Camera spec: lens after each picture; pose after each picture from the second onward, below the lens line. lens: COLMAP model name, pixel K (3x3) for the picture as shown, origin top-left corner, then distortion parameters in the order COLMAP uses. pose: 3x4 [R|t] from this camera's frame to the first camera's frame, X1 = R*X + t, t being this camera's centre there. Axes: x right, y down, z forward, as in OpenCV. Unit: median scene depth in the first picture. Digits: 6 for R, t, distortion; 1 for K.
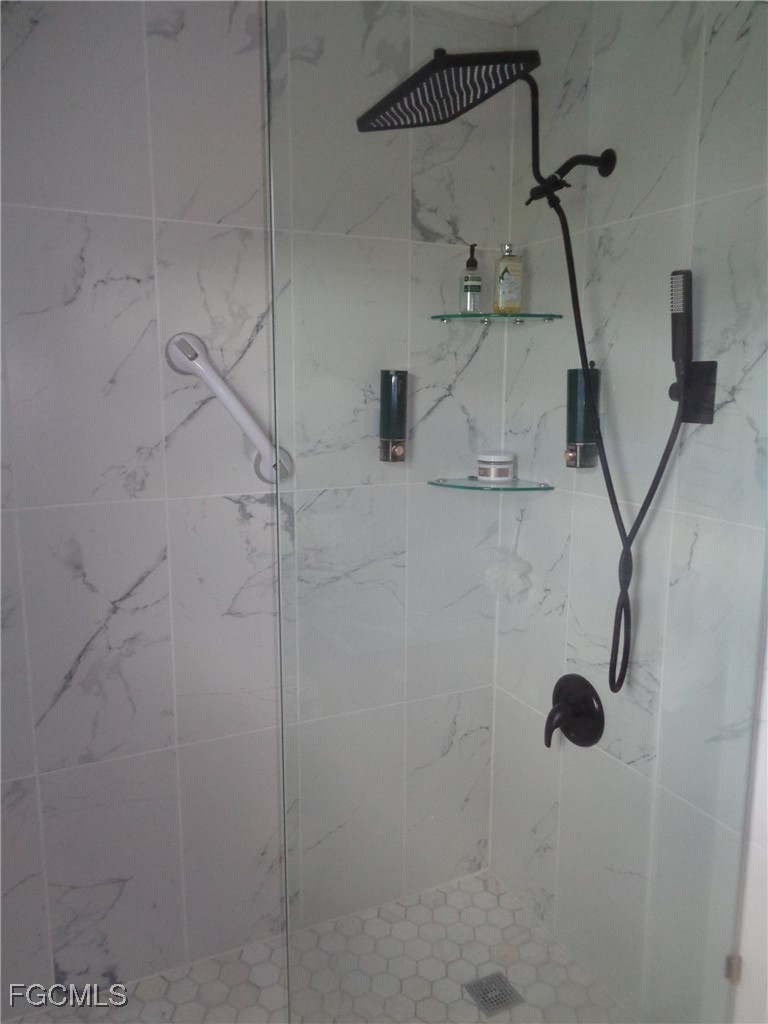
lens RADIAL K [[775.4, 0, 384.0], [0, 775.4, 512.0], [0, 0, 1]] dist [0.005688, 0.004032]
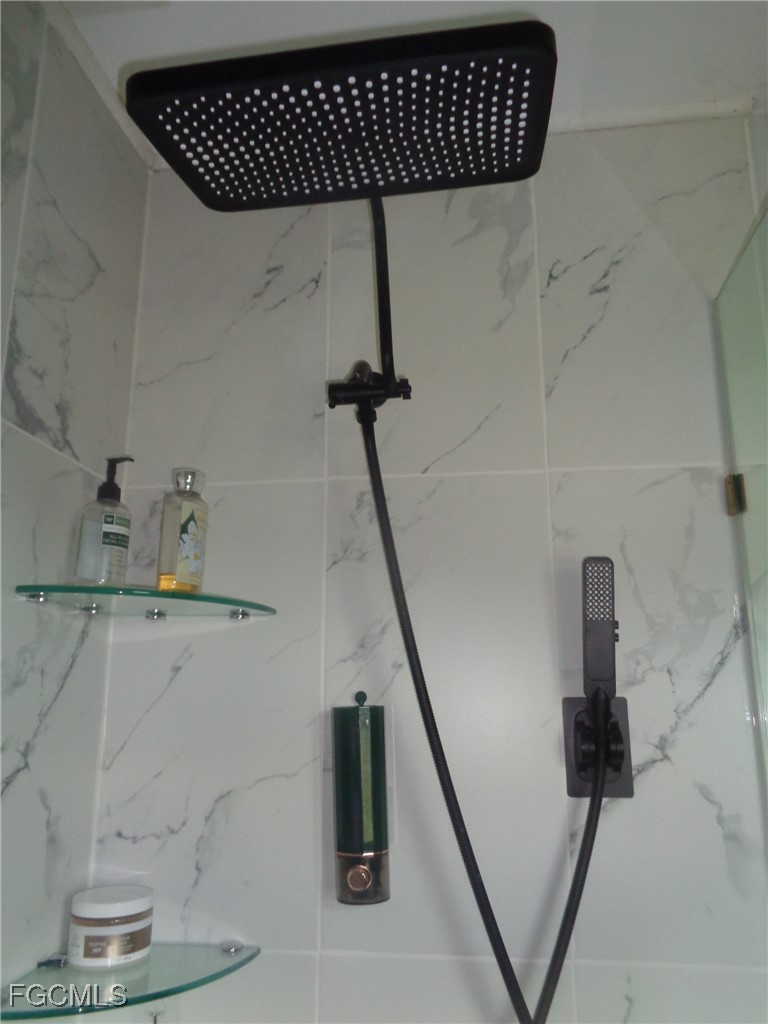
lens RADIAL K [[775.4, 0, 384.0], [0, 775.4, 512.0], [0, 0, 1]] dist [0.005688, 0.004032]
pose [[0.552110, 0.195165, 0.810608, -0.198354], [0.144219, 0.935210, -0.323393, -0.124393], [-0.821204, 0.295453, 0.488192, 0.629873]]
